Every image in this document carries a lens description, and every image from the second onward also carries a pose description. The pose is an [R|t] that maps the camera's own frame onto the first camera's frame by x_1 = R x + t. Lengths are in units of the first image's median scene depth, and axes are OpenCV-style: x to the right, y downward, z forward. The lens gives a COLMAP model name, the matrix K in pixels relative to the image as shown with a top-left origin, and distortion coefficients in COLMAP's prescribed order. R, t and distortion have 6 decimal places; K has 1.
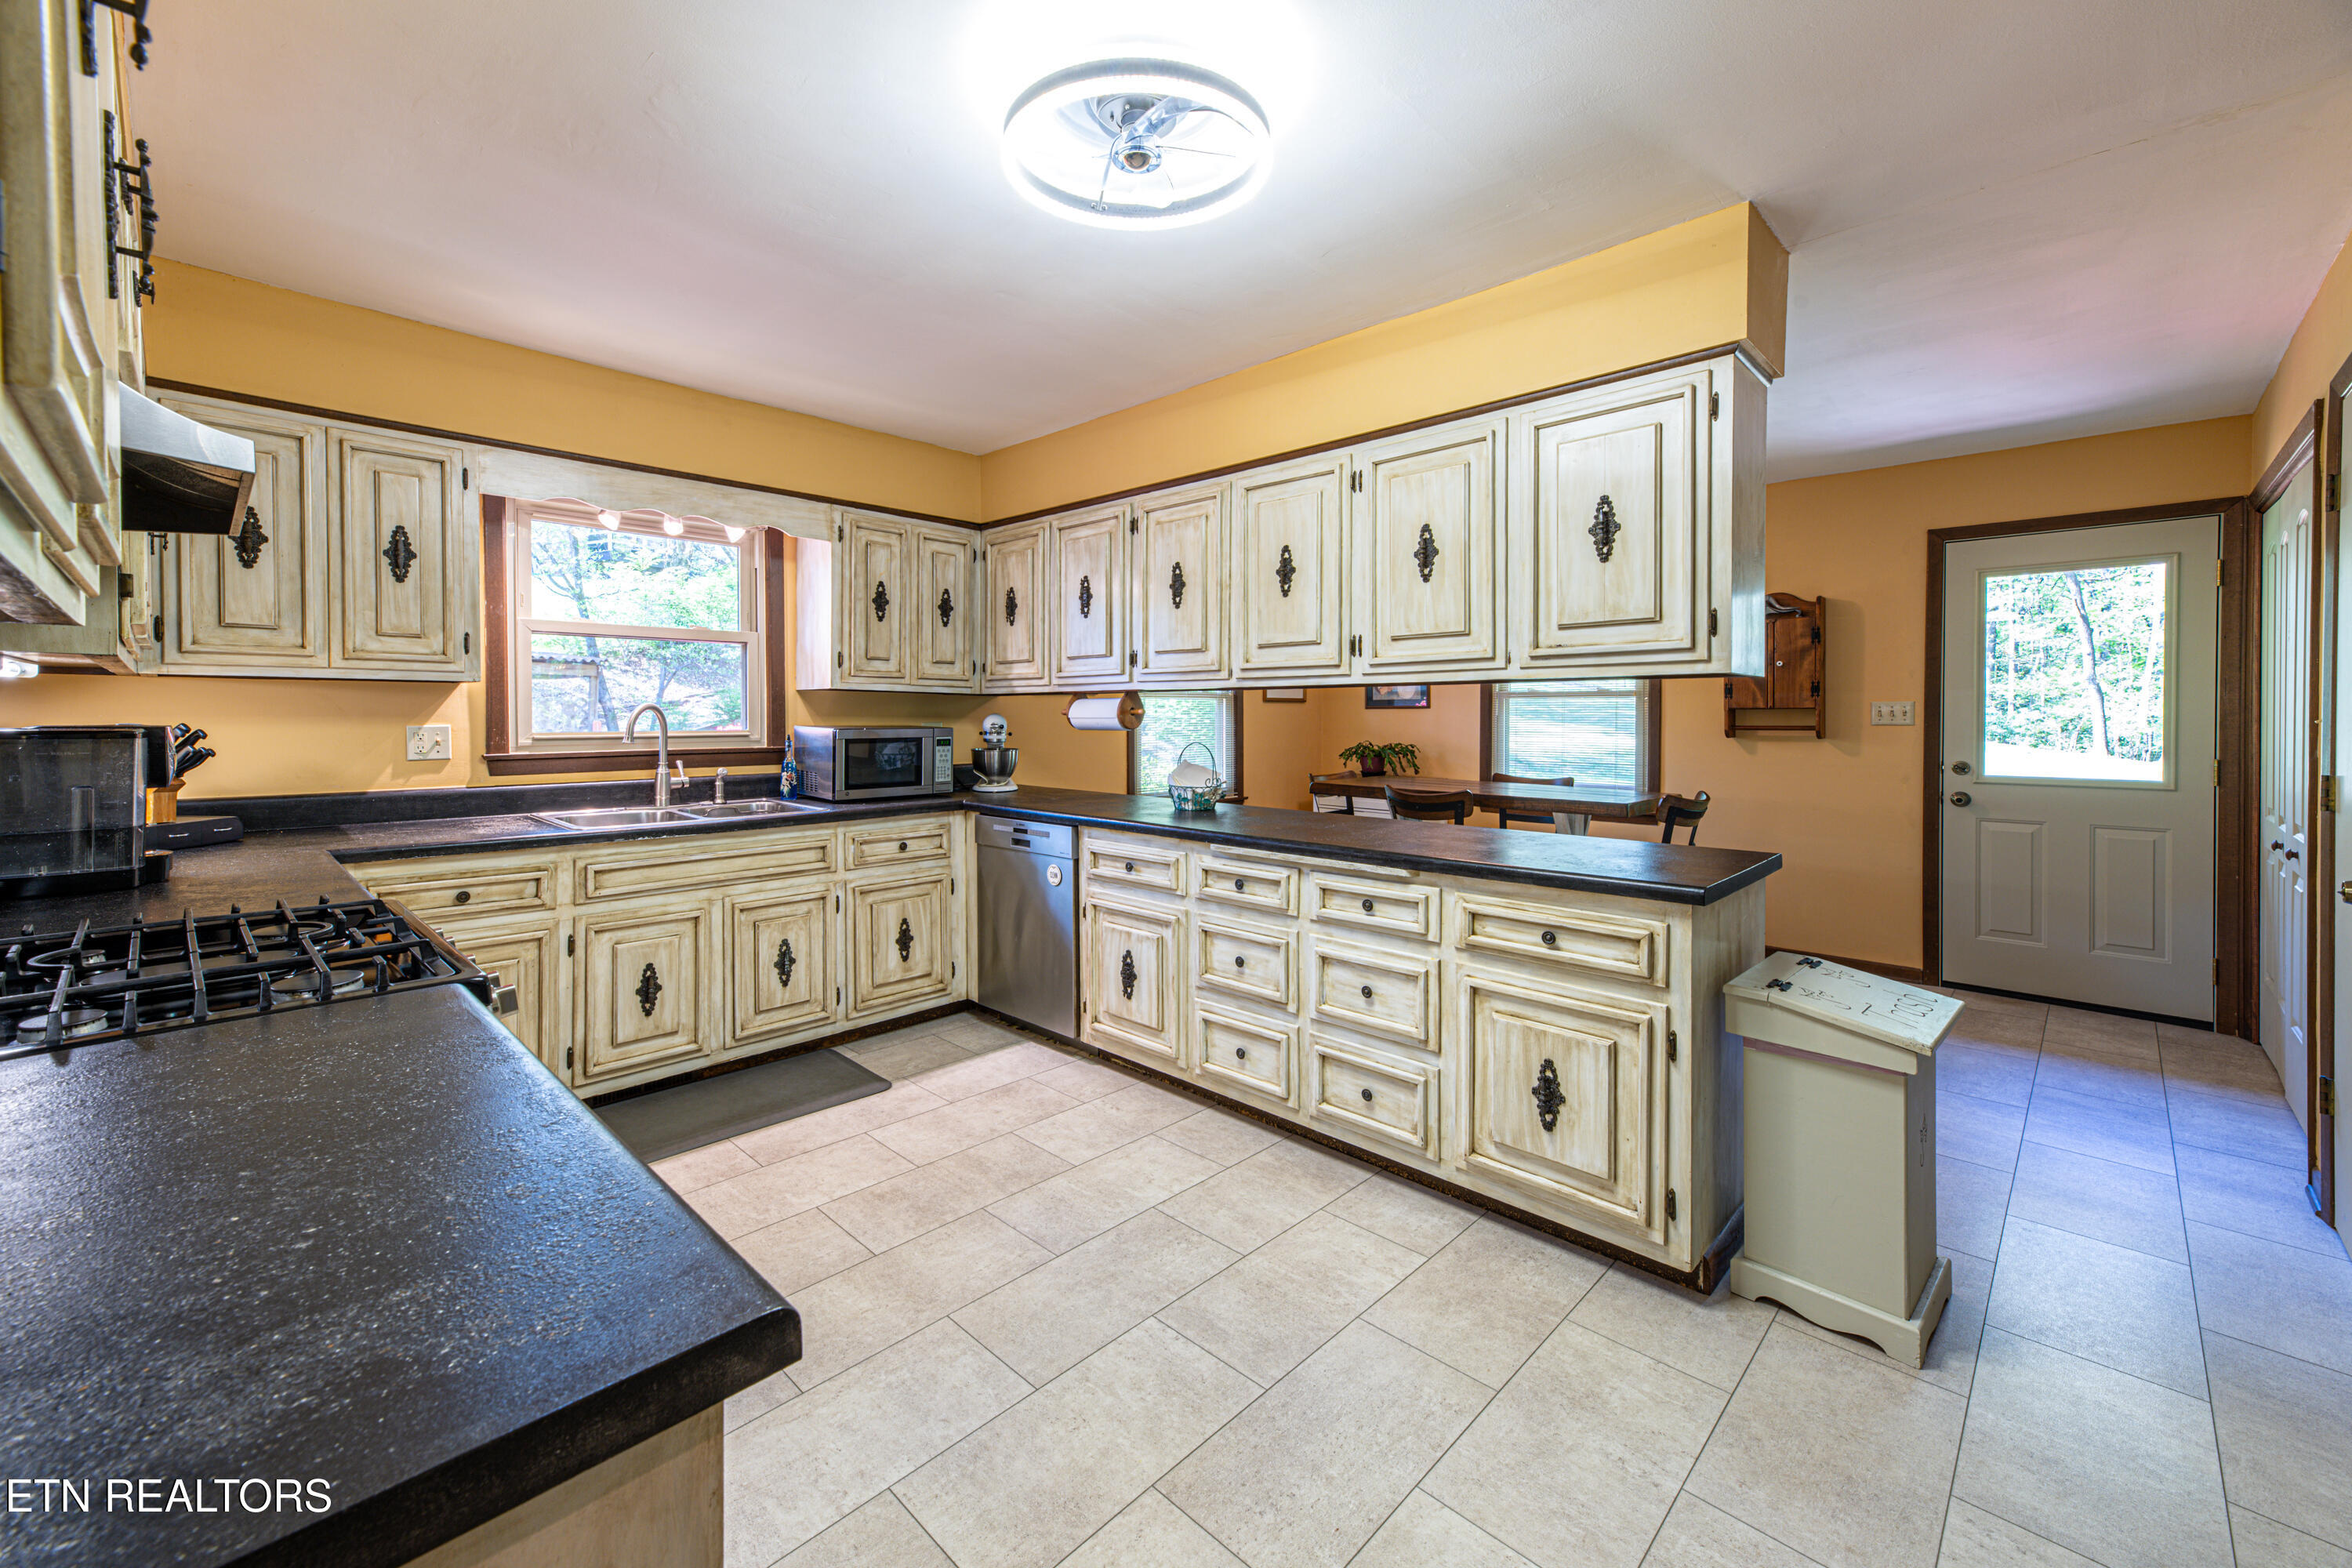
lens RADIAL K [[979.7, 0, 1109.3], [0, 979.7, 719.1], [0, 0, 1]] dist [0.001727, 0.001179]
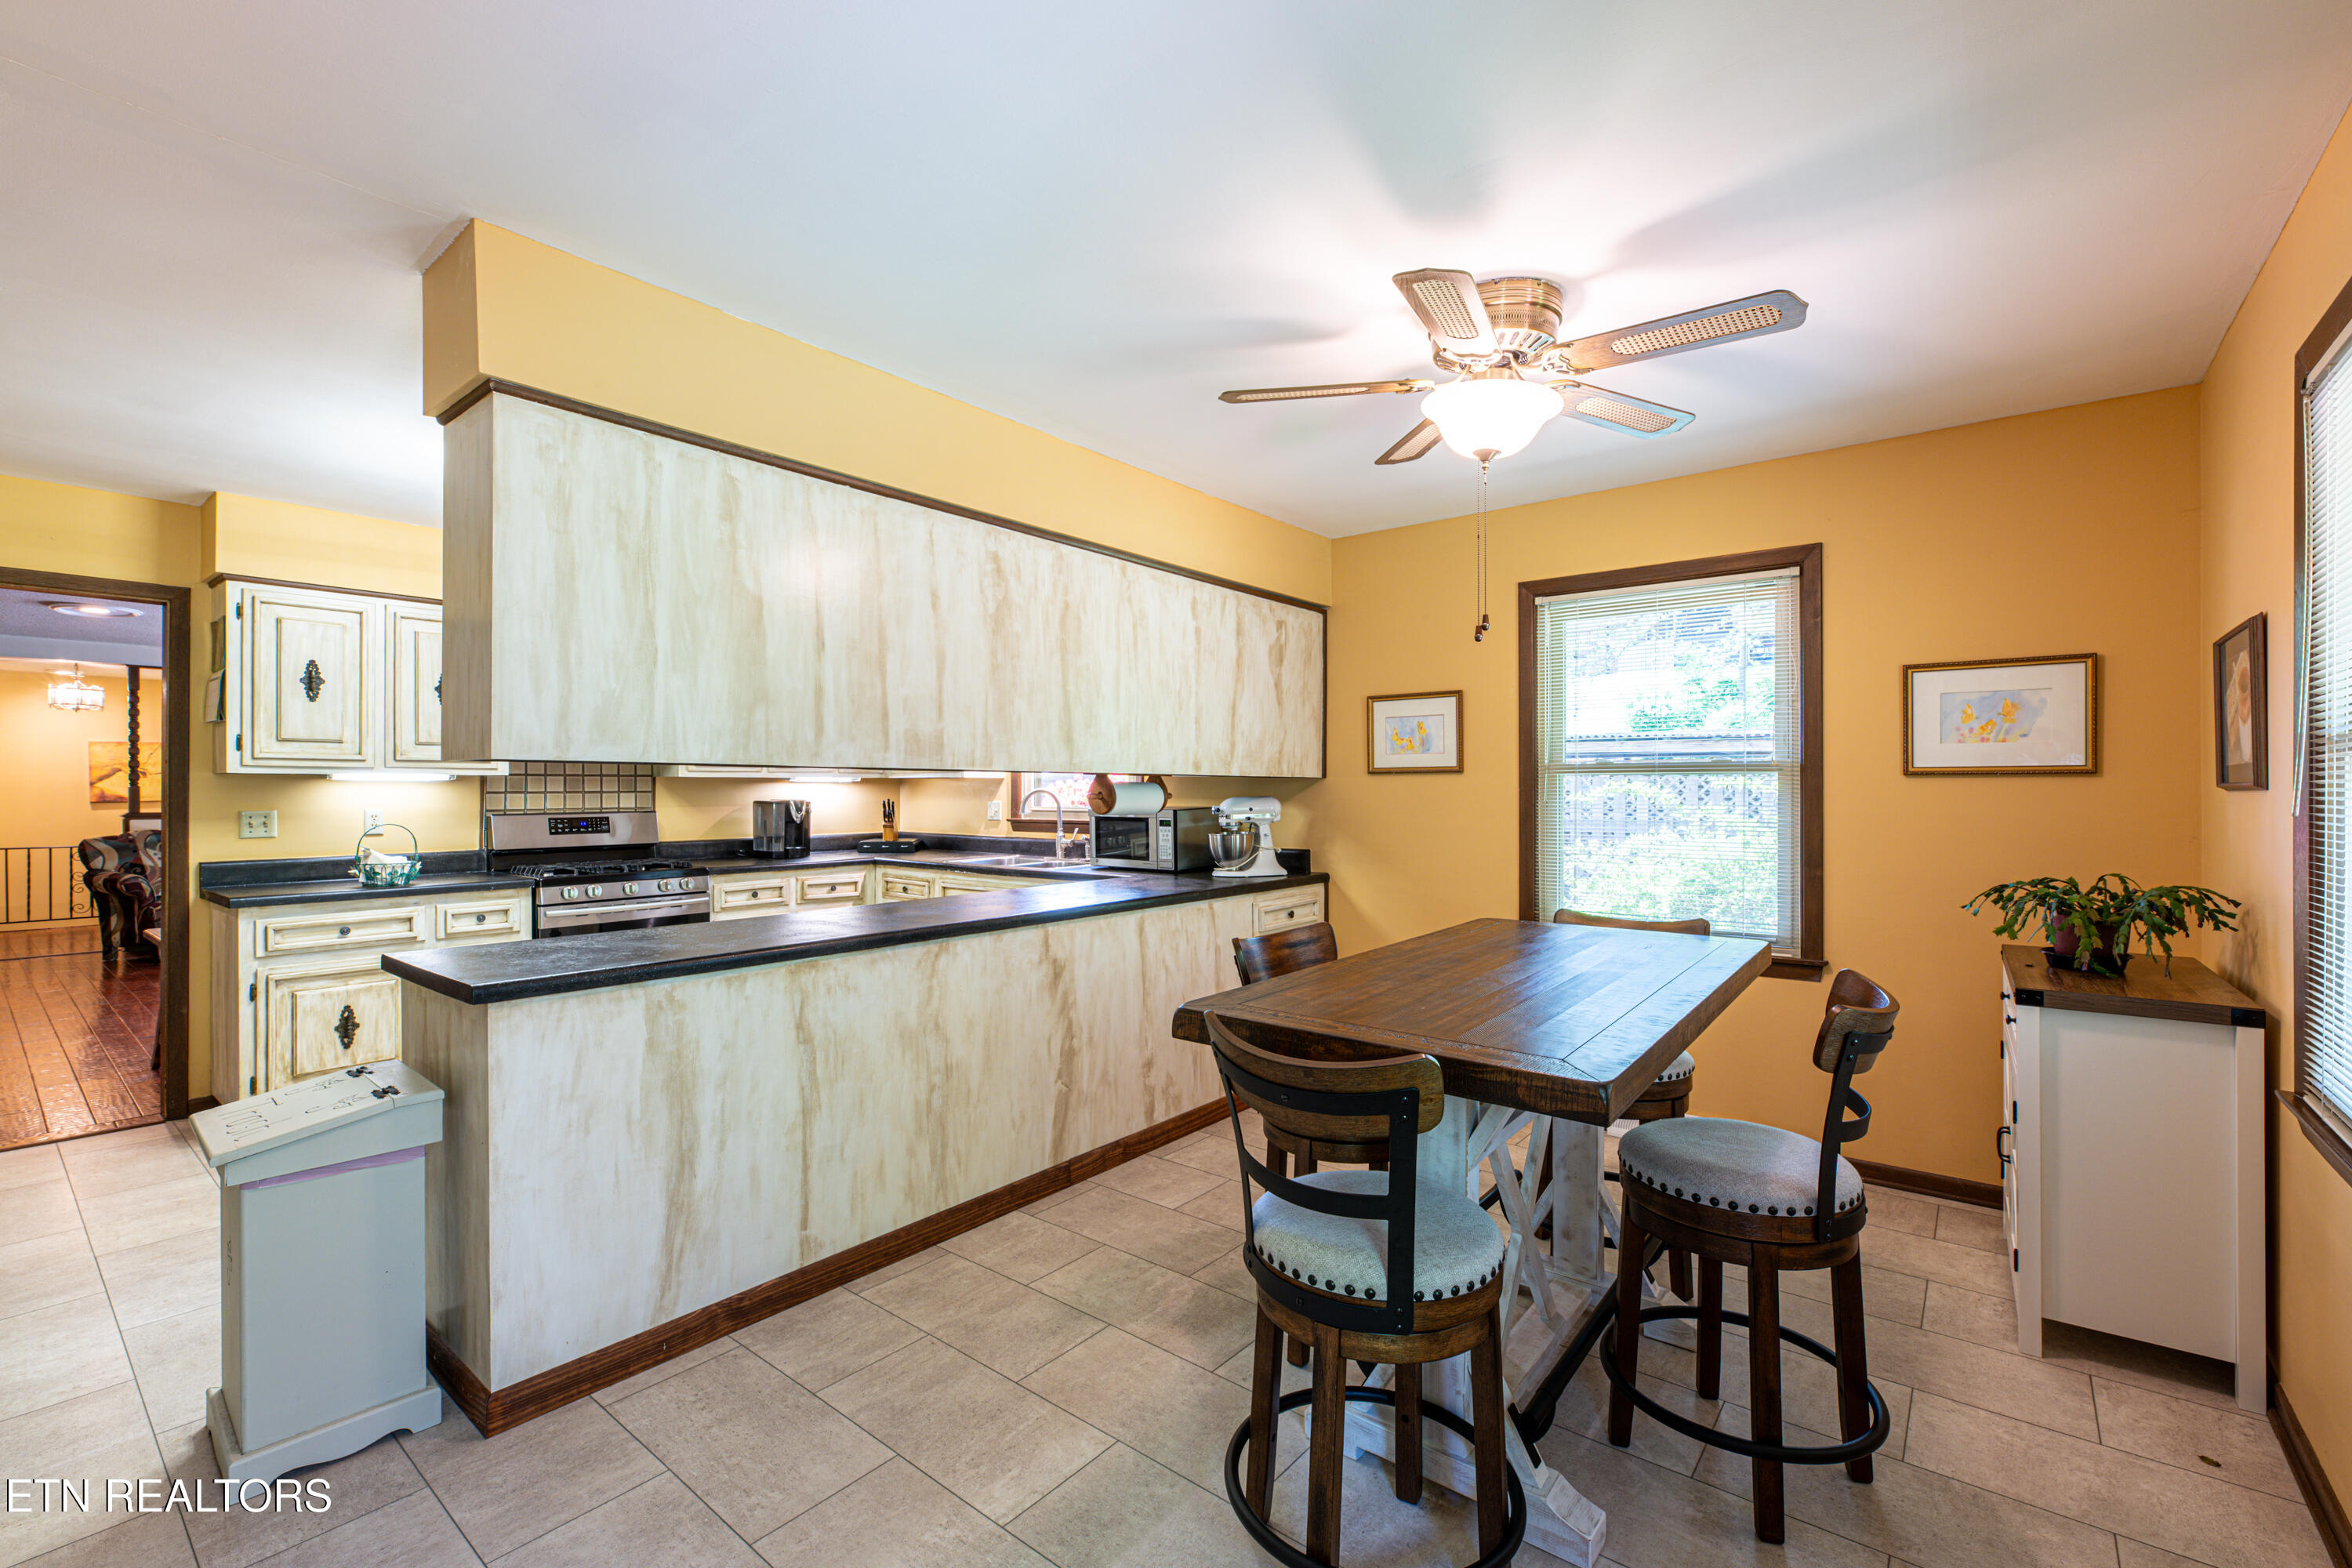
lens RADIAL K [[1020.1, 0, 1168.8], [0, 1020.1, 784.2], [0, 0, 1]] dist [-0.003484, -0.000240]
pose [[0.084461, -0.004142, -0.996418, 0.933268], [-0.006003, 0.999971, -0.004666, -0.014161], [0.996409, 0.006375, 0.084434, 0.889428]]
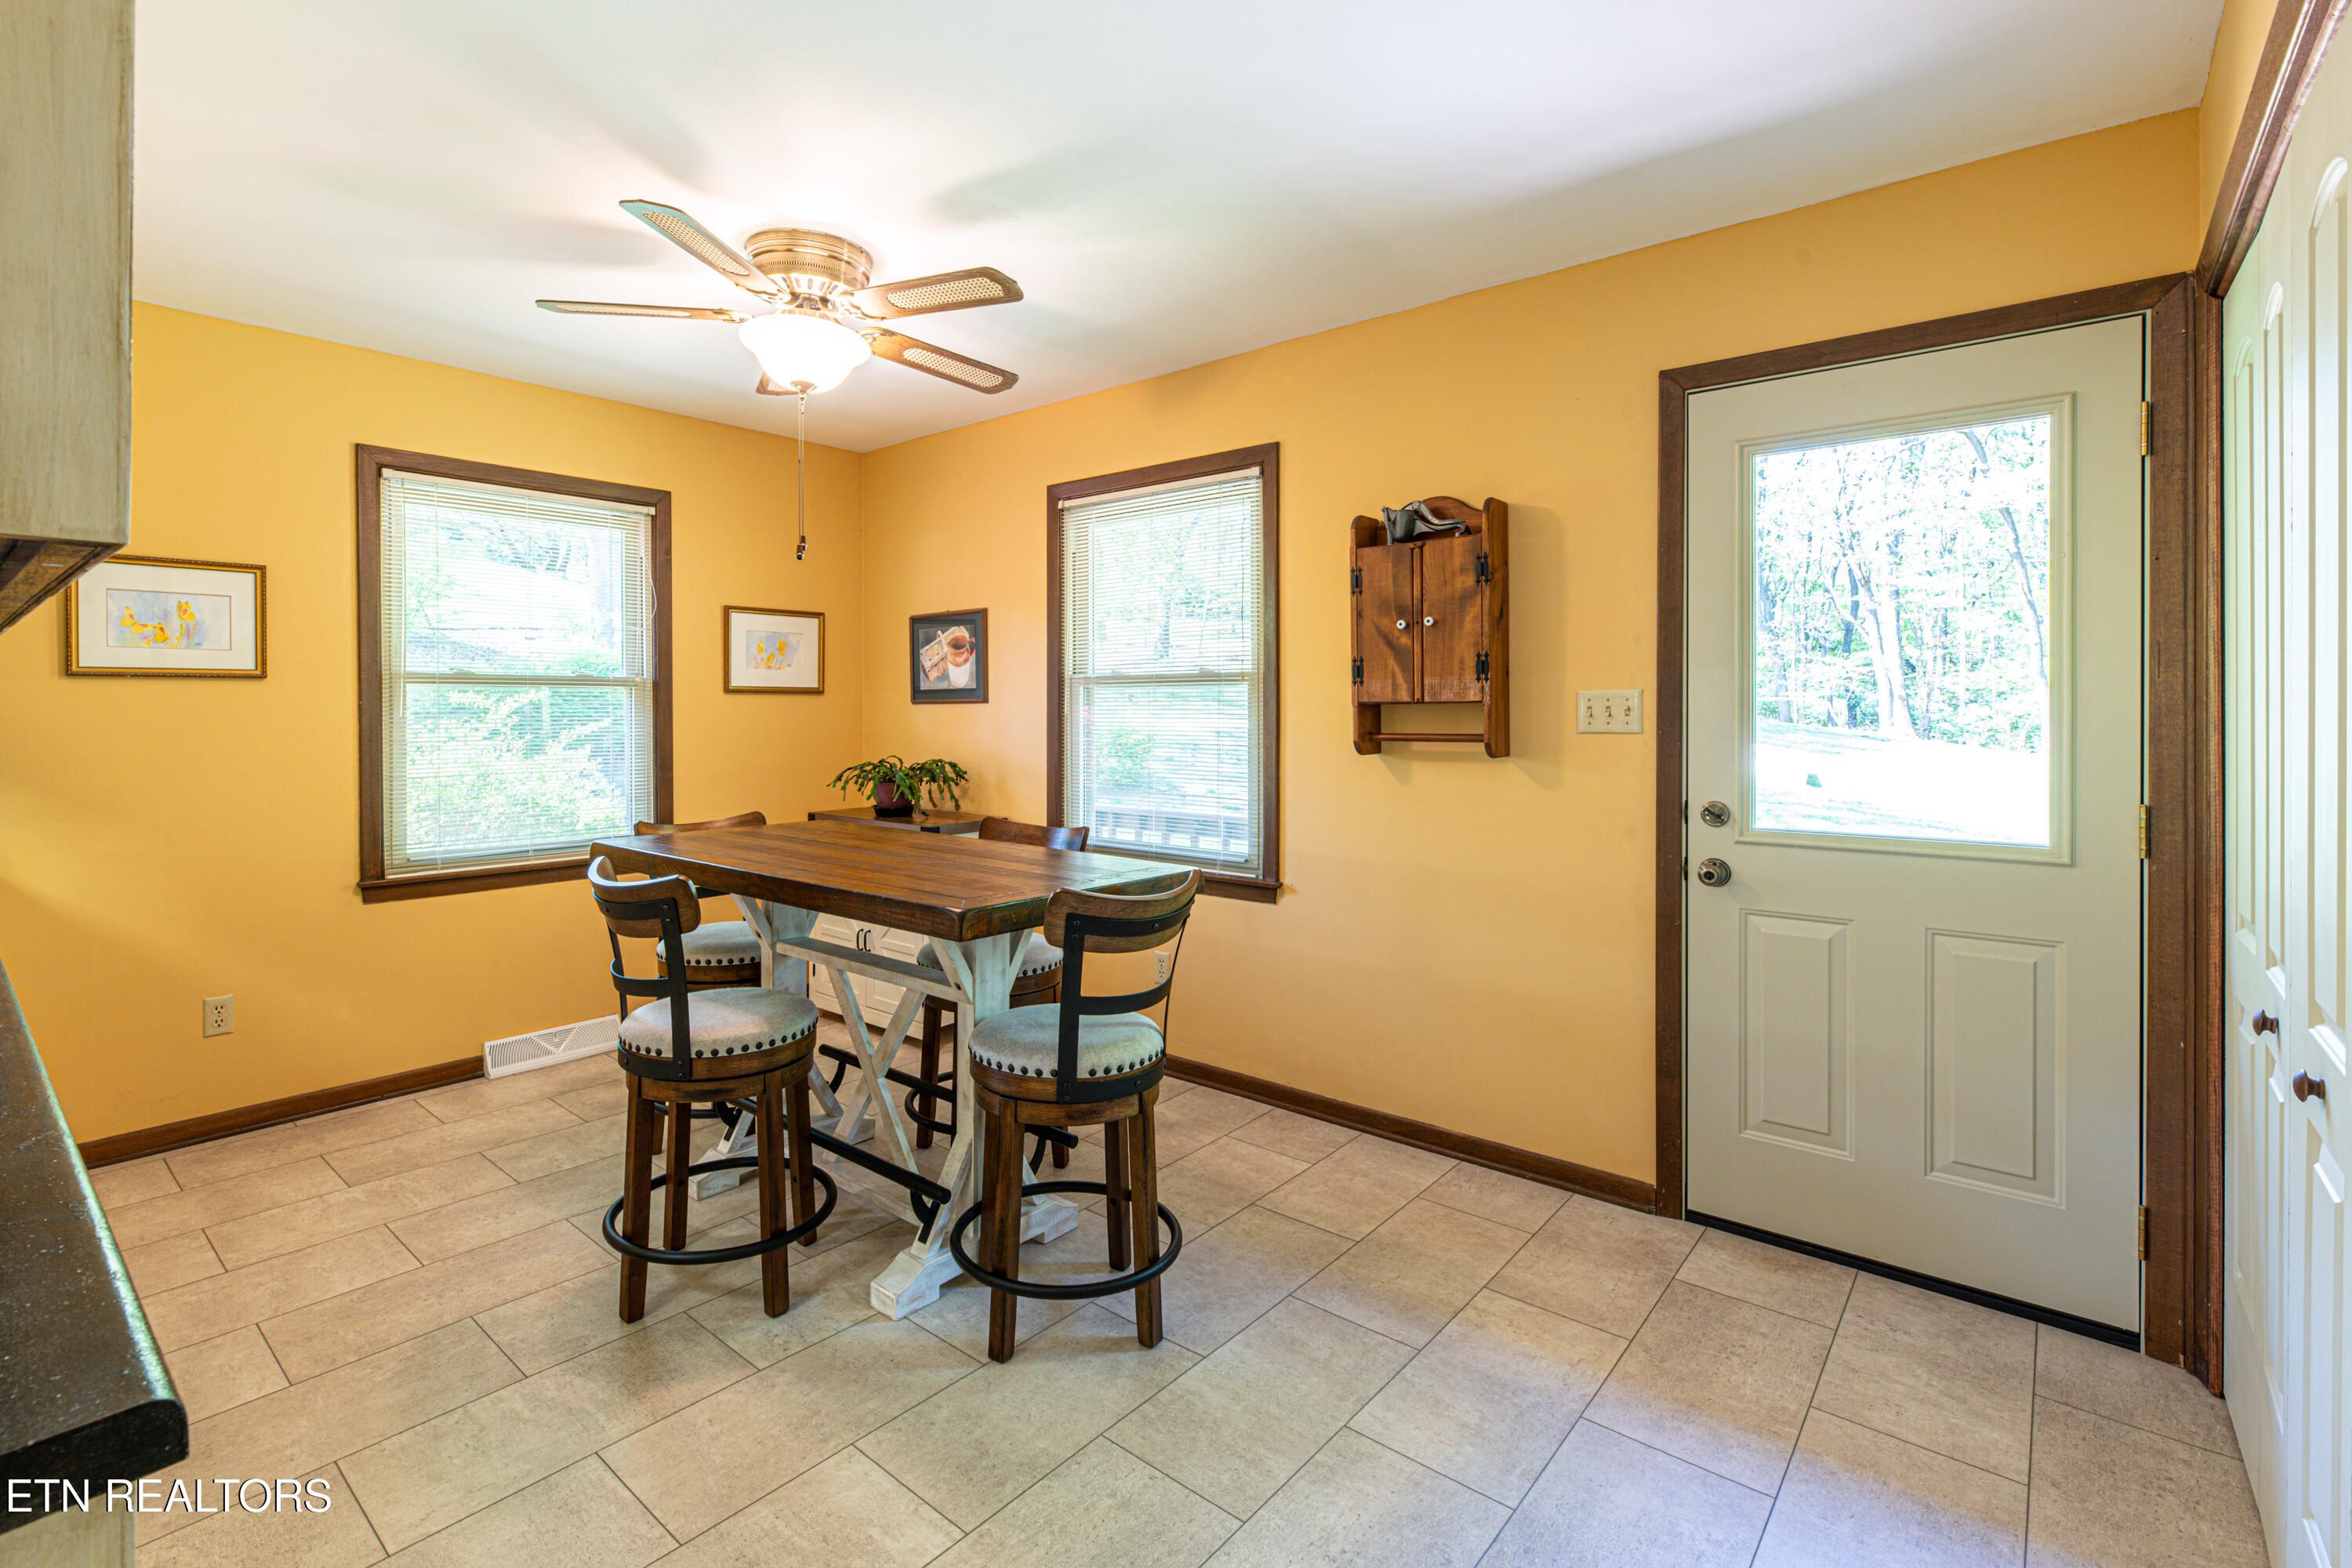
lens RADIAL K [[1057.7, 0, 1152.8], [0, 1057.7, 709.0], [0, 0, 1]] dist [-0.009890, 0.000663]
pose [[0.997175, -0.001537, 0.075102, 0.555235], [0.002088, 0.999972, -0.007254, -0.003851], [-0.075089, 0.007390, 0.997149, 0.481865]]
